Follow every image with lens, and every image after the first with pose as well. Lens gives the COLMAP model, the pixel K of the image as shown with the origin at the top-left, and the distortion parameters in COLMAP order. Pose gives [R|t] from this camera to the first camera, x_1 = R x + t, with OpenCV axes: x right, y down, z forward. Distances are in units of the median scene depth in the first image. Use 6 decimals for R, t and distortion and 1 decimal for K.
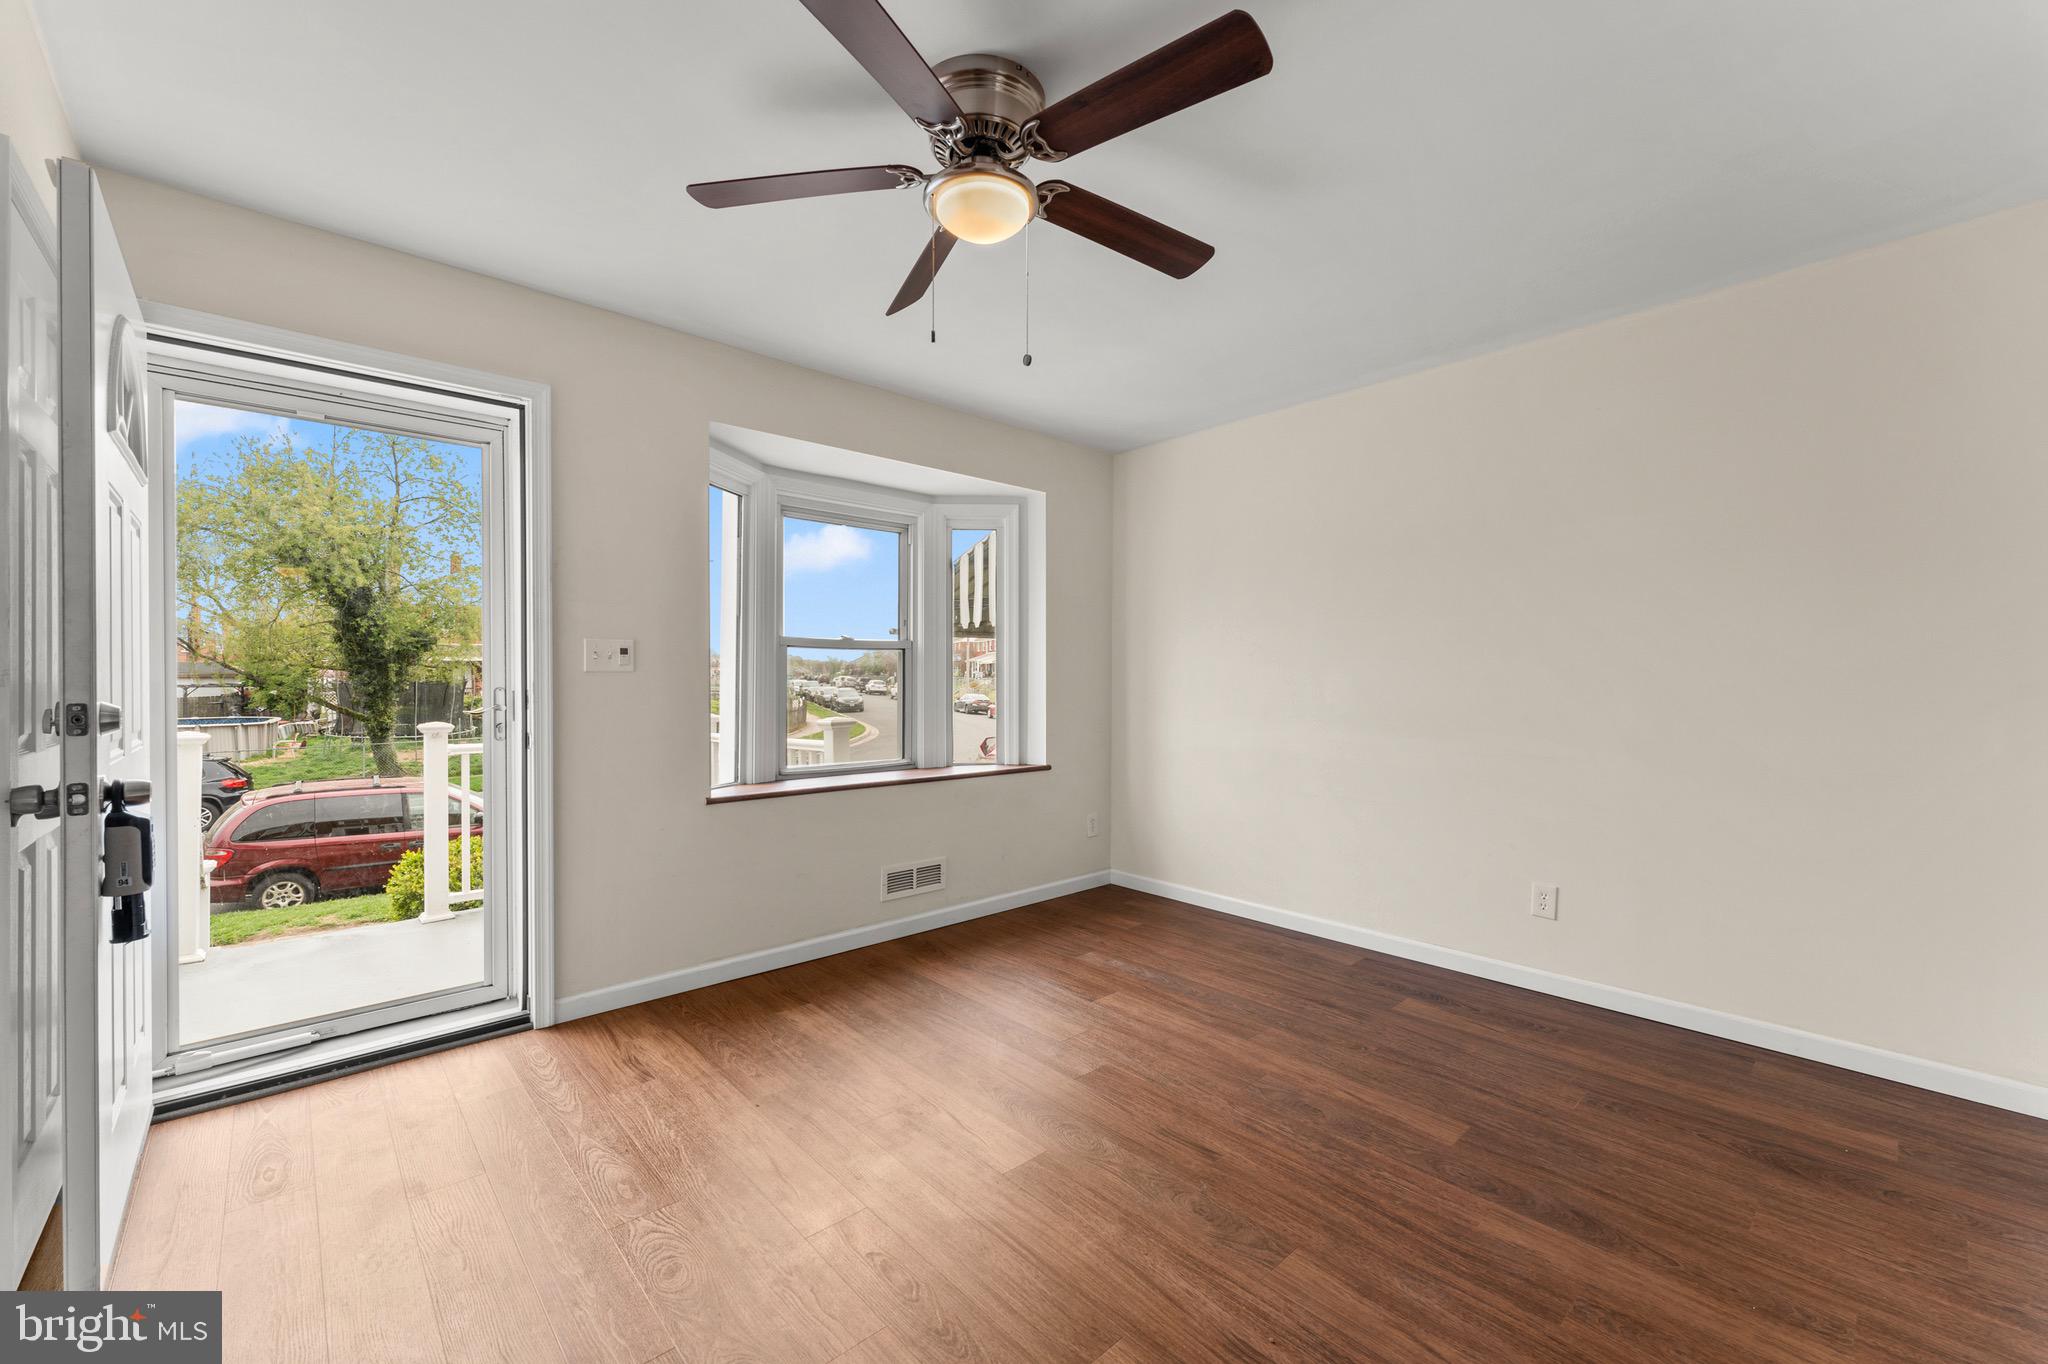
lens RADIAL K [[829.6, 0, 1039.9], [0, 829.6, 680.7], [0, 0, 1]] dist [0.001510, -0.000621]
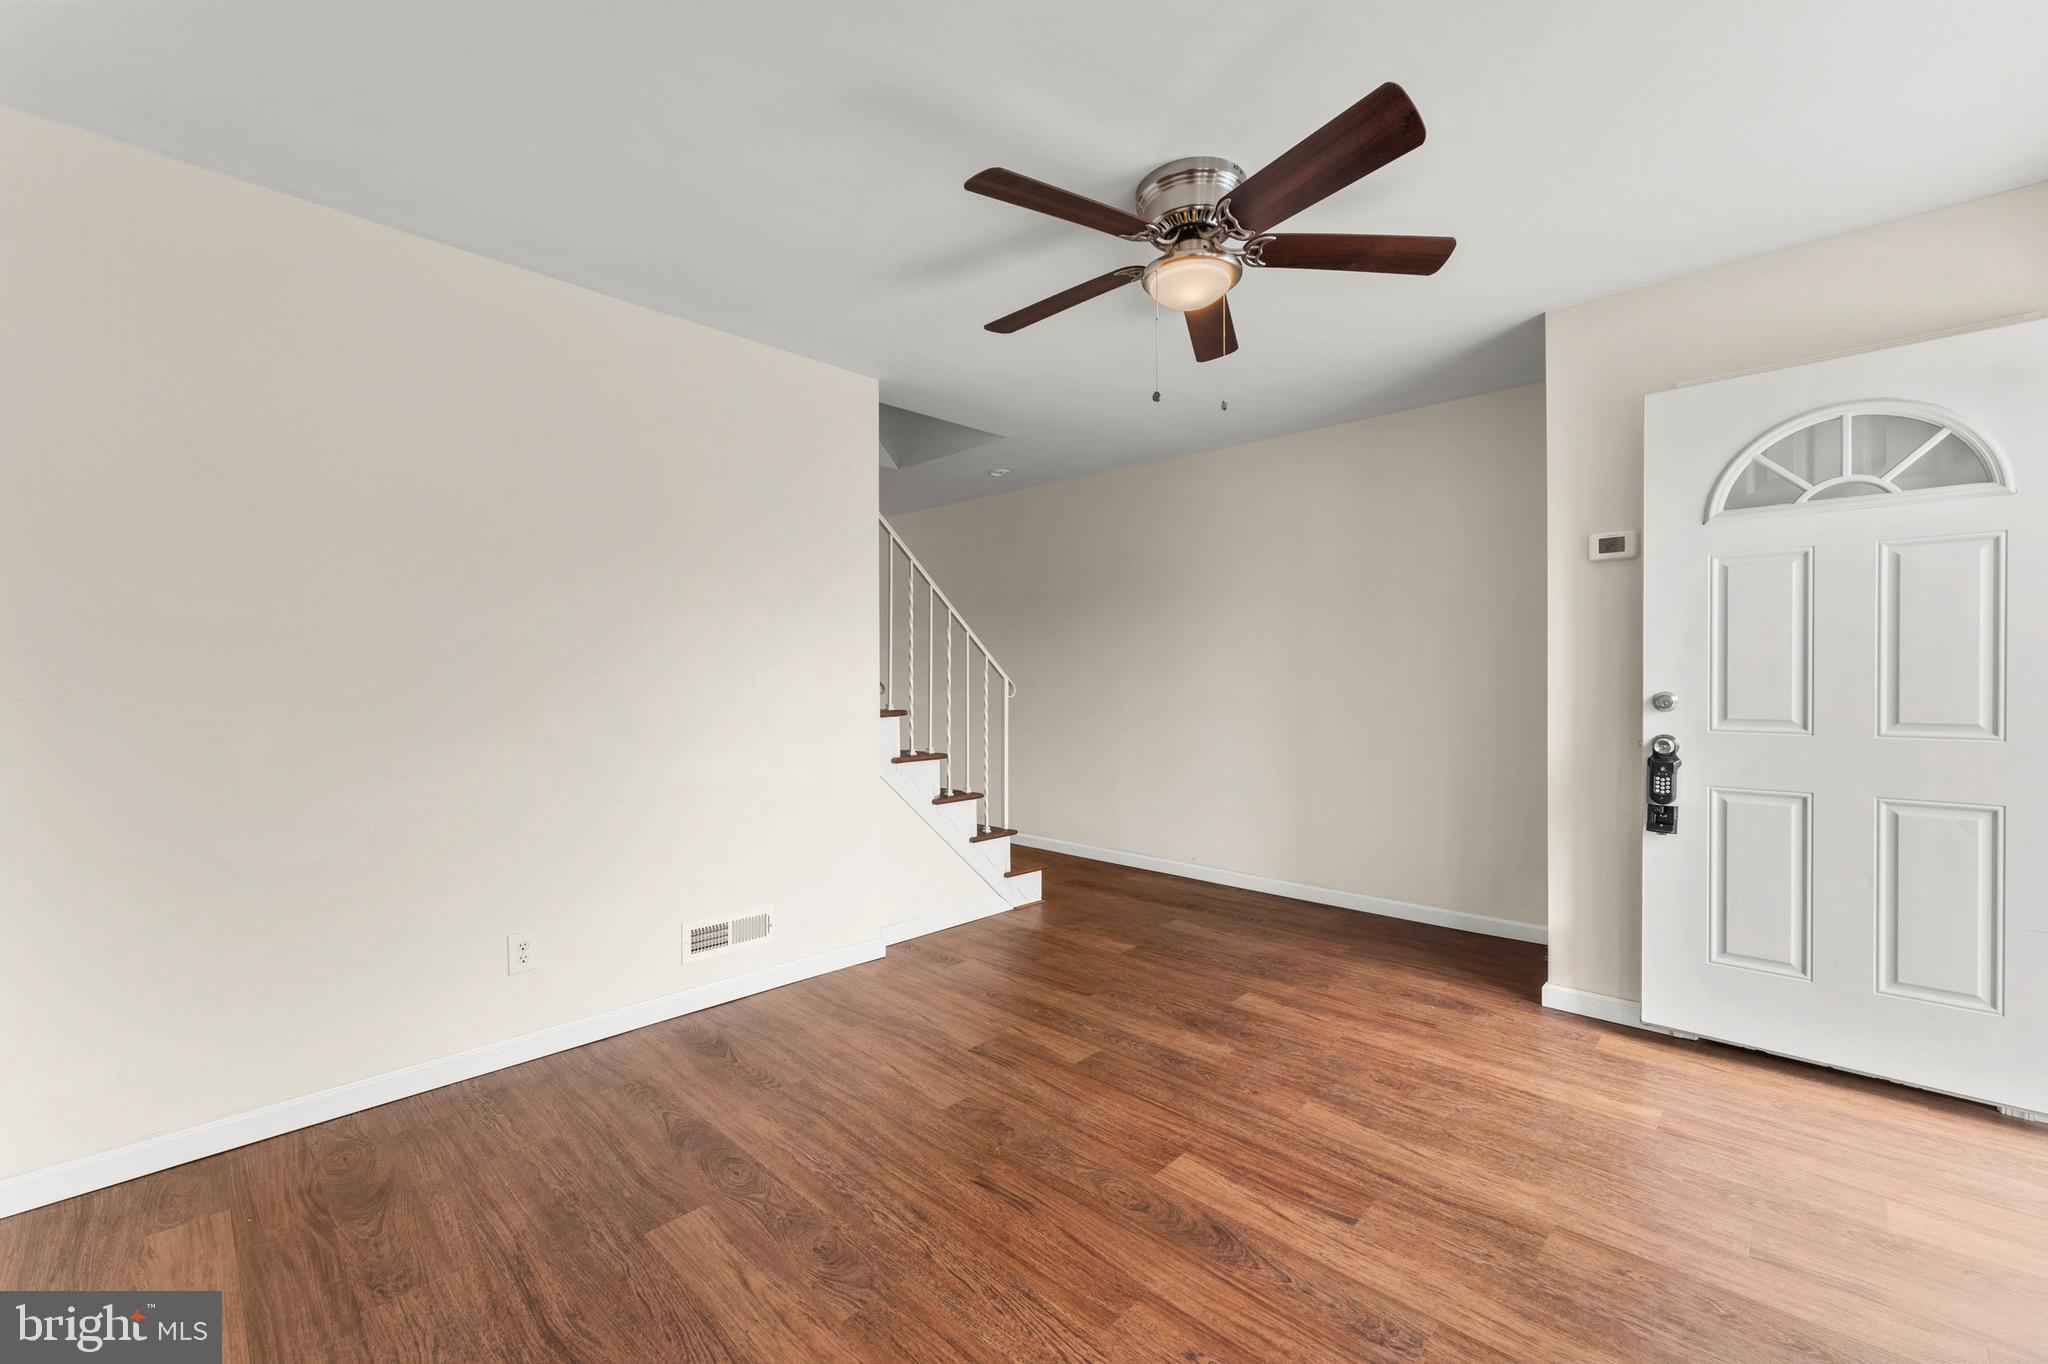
lens RADIAL K [[829.6, 0, 1039.3], [0, 829.6, 675.8], [0, 0, 1]] dist [0.001510, -0.000621]
pose [[-0.997970, 0.000314, -0.063683, 0.144763], [0.000228, 0.999999, 0.001358, -0.005167], [0.063683, 0.001341, -0.997969, 1.413864]]
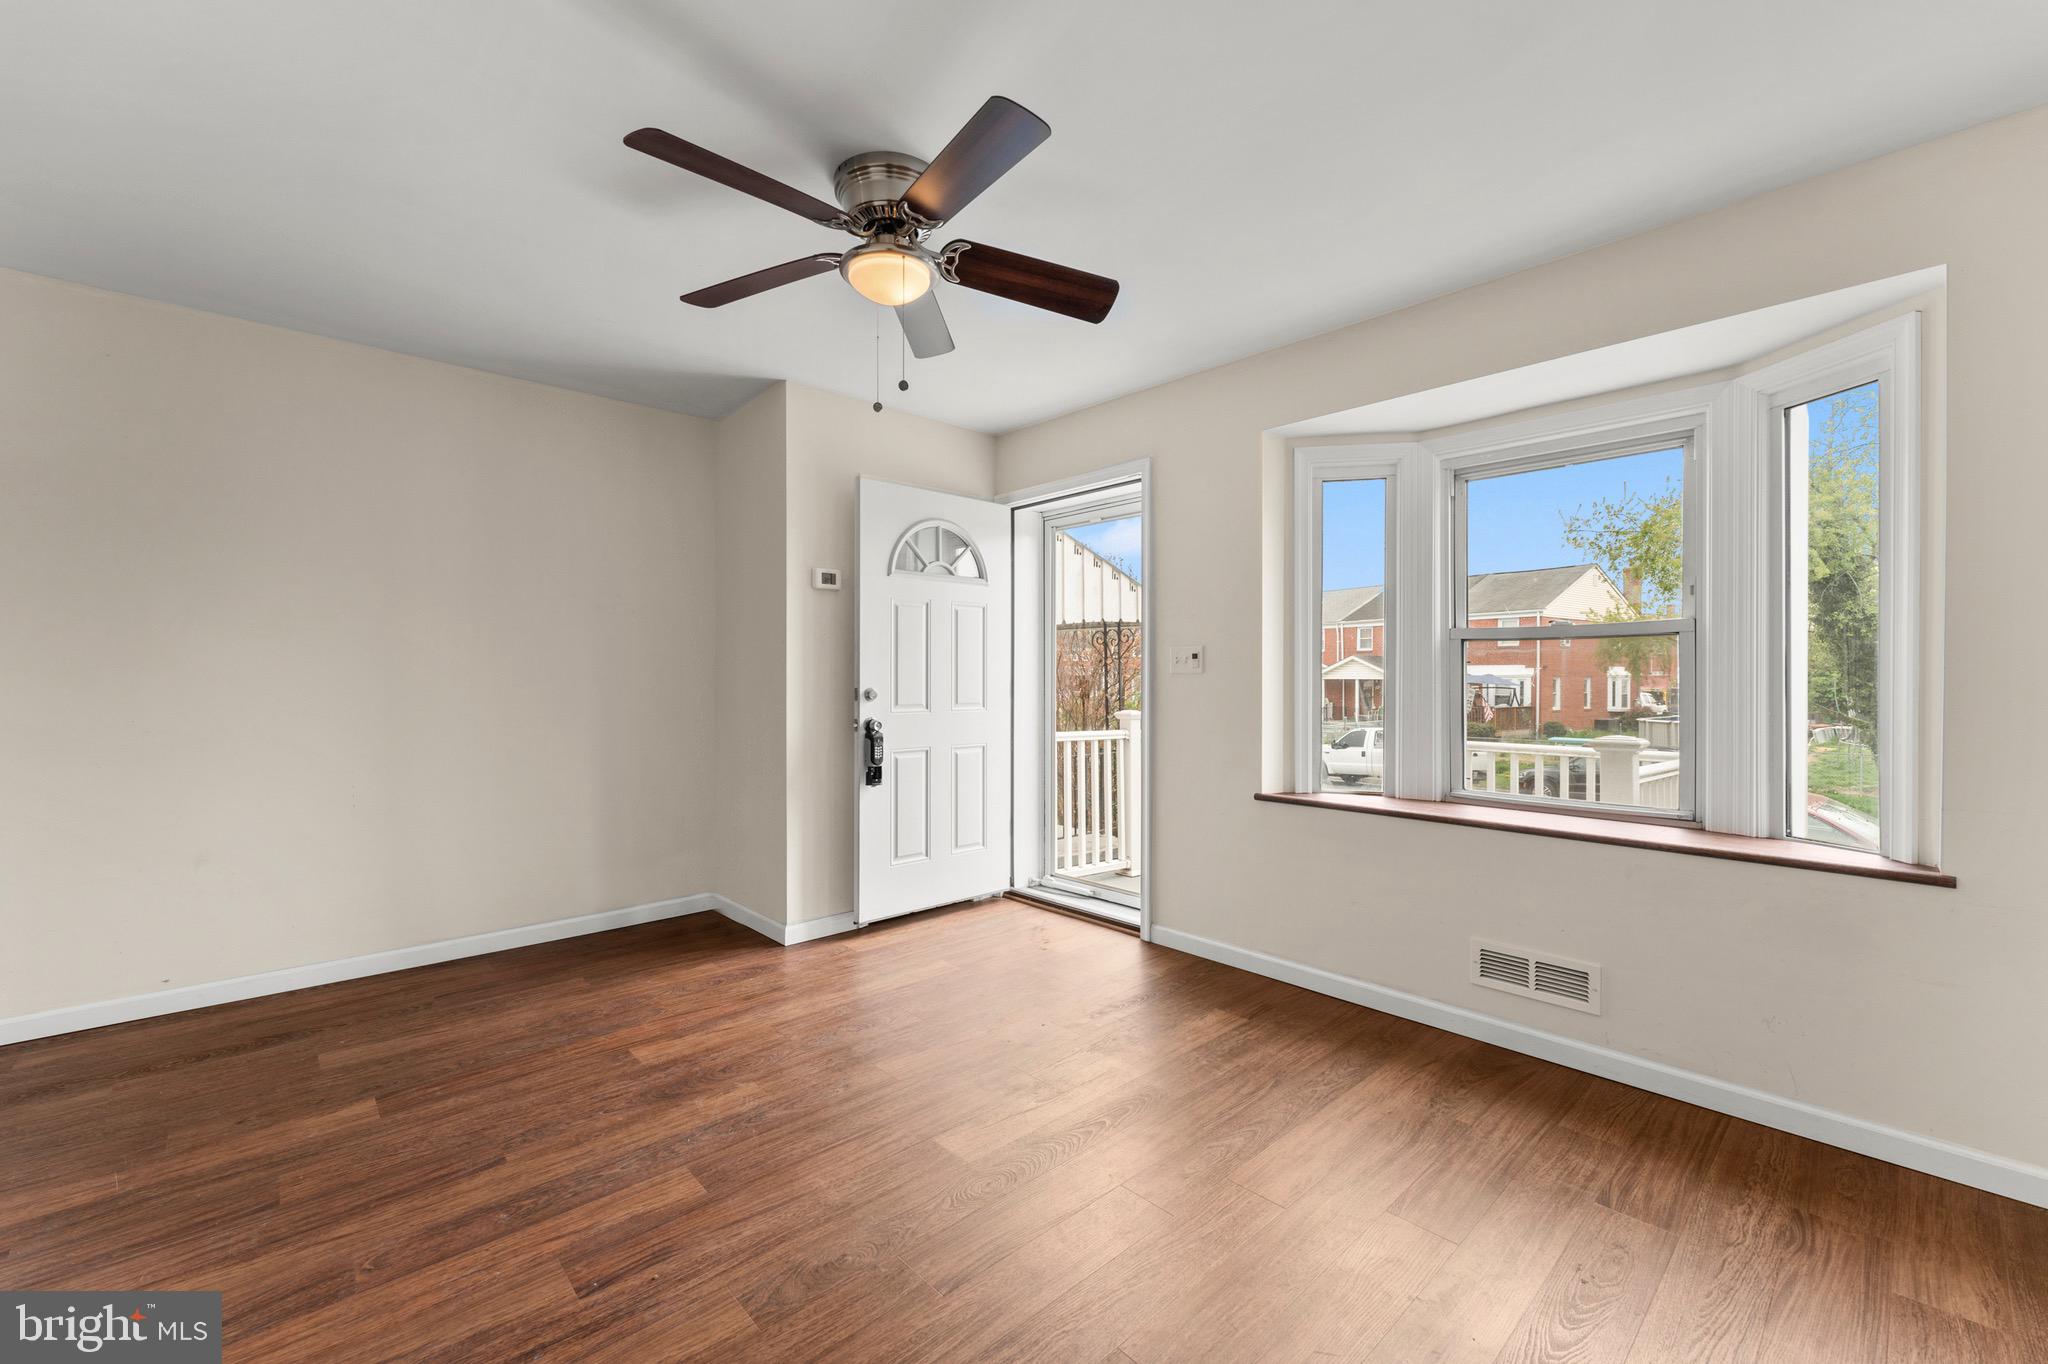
lens RADIAL K [[829.6, 0, 1001.8], [0, 829.6, 677.6], [0, 0, 1]] dist [0.001510, -0.000621]
pose [[-0.024229, -0.000651, -0.999706, 0.717018], [-0.004543, 0.999990, -0.000541, -0.002341], [0.999696, 0.004528, -0.024232, 0.774797]]
